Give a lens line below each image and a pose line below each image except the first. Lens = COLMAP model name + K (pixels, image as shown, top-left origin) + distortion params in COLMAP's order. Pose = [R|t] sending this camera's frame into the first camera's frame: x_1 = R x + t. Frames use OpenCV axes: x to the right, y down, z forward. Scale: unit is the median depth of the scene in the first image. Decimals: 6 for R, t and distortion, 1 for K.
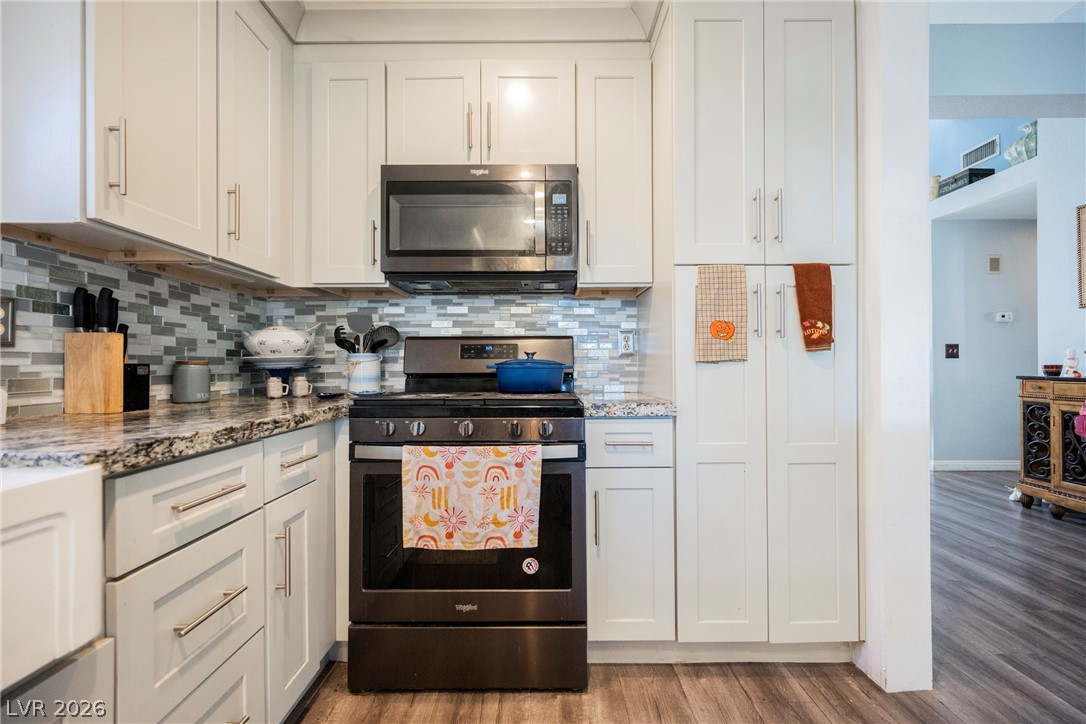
lens RADIAL K [[444.4, 0, 551.8], [0, 444.4, 362.1], [0, 0, 1]] dist [-0.004833, 0.000417]
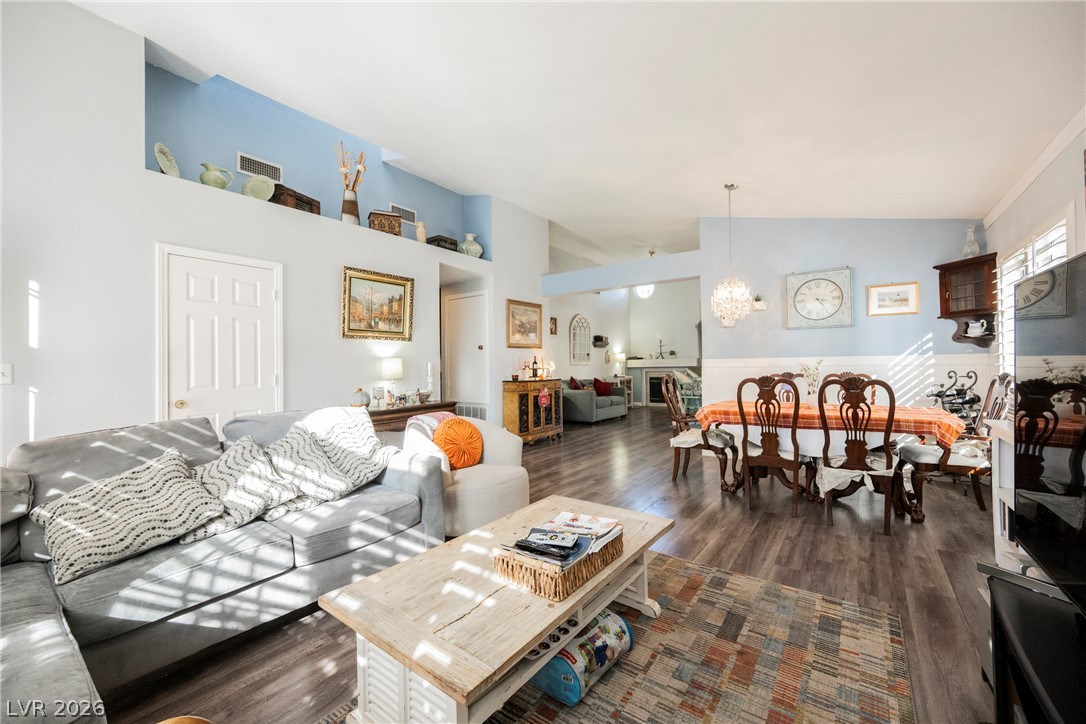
lens RADIAL K [[422.9, 0, 543.0], [0, 422.9, 363.0], [0, 0, 1]] dist [-0.001247, -0.000174]
pose [[-0.781679, 0.021545, 0.623309, -0.322199], [0.012988, 0.999749, -0.018268, -0.022273], [-0.623546, -0.006184, -0.781762, 4.682582]]
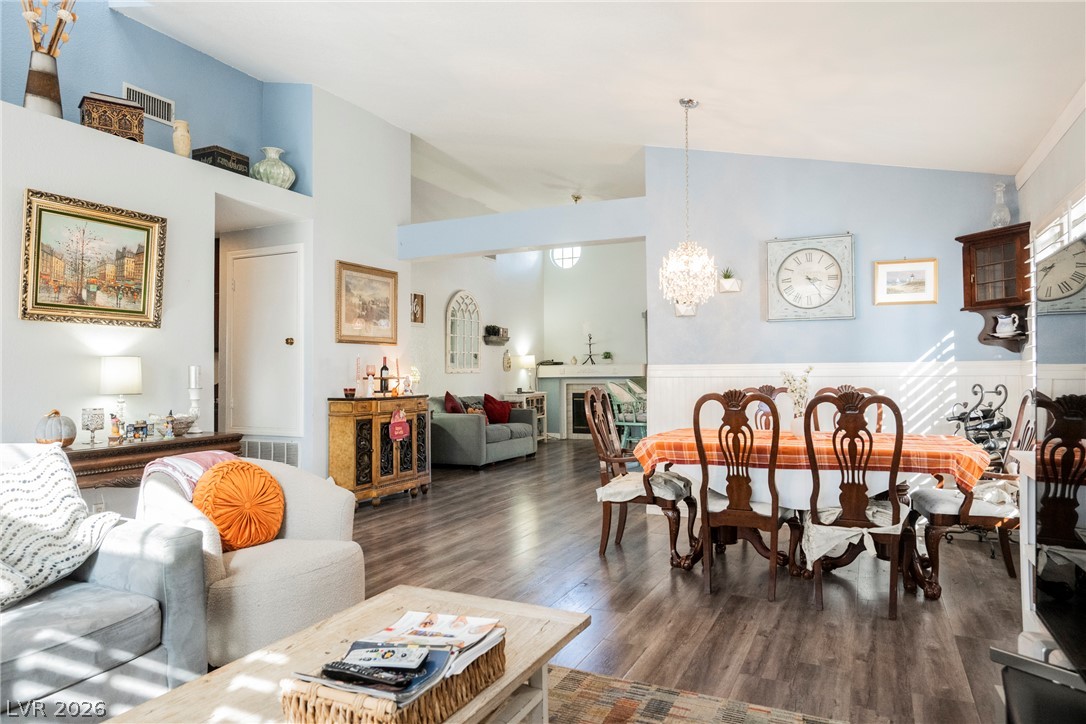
lens RADIAL K [[685.9, 0, 536.6], [0, 685.9, 364.1], [0, 0, 1]] dist [-0.000381, -0.001127]
pose [[-0.884820, 0.018564, 0.465563, -0.356321], [0.007638, 0.999650, -0.025345, -0.016042], [-0.465871, -0.018869, -0.884652, 4.659001]]
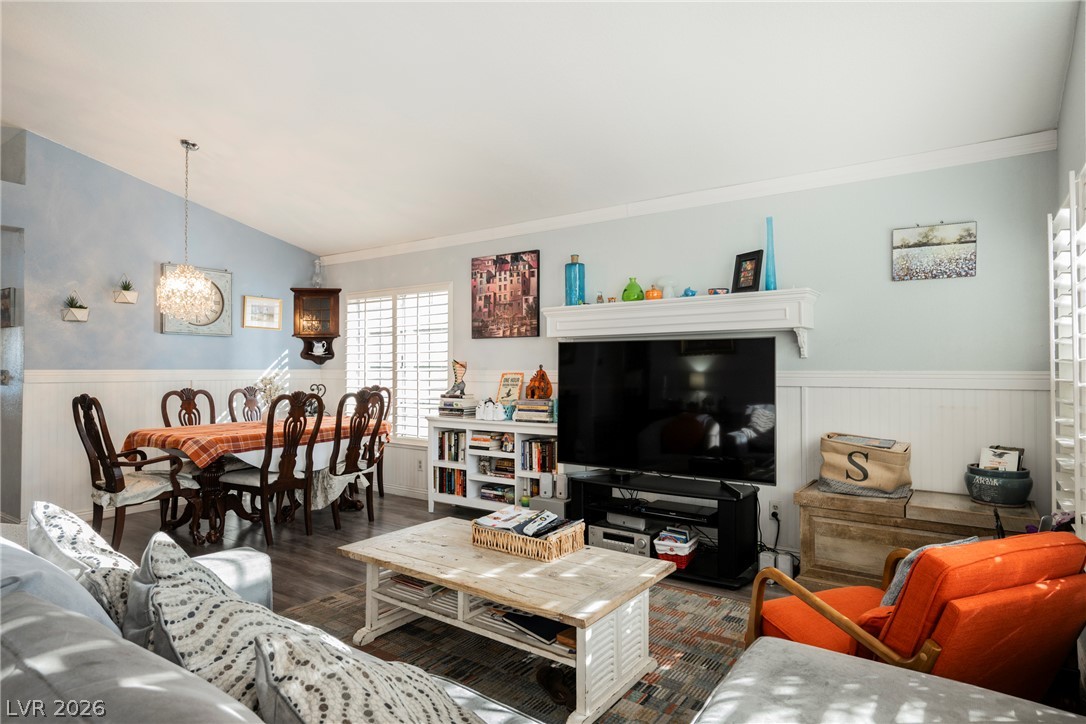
lens RADIAL K [[614.3, 0, 545.8], [0, 614.3, 362.2], [0, 0, 1]] dist [-0.003303, 0.001717]
pose [[-0.601258, -0.002354, -0.799052, 1.647291], [0.011575, 0.999865, -0.011655, -0.070795], [0.798971, -0.016257, -0.601149, 4.973796]]
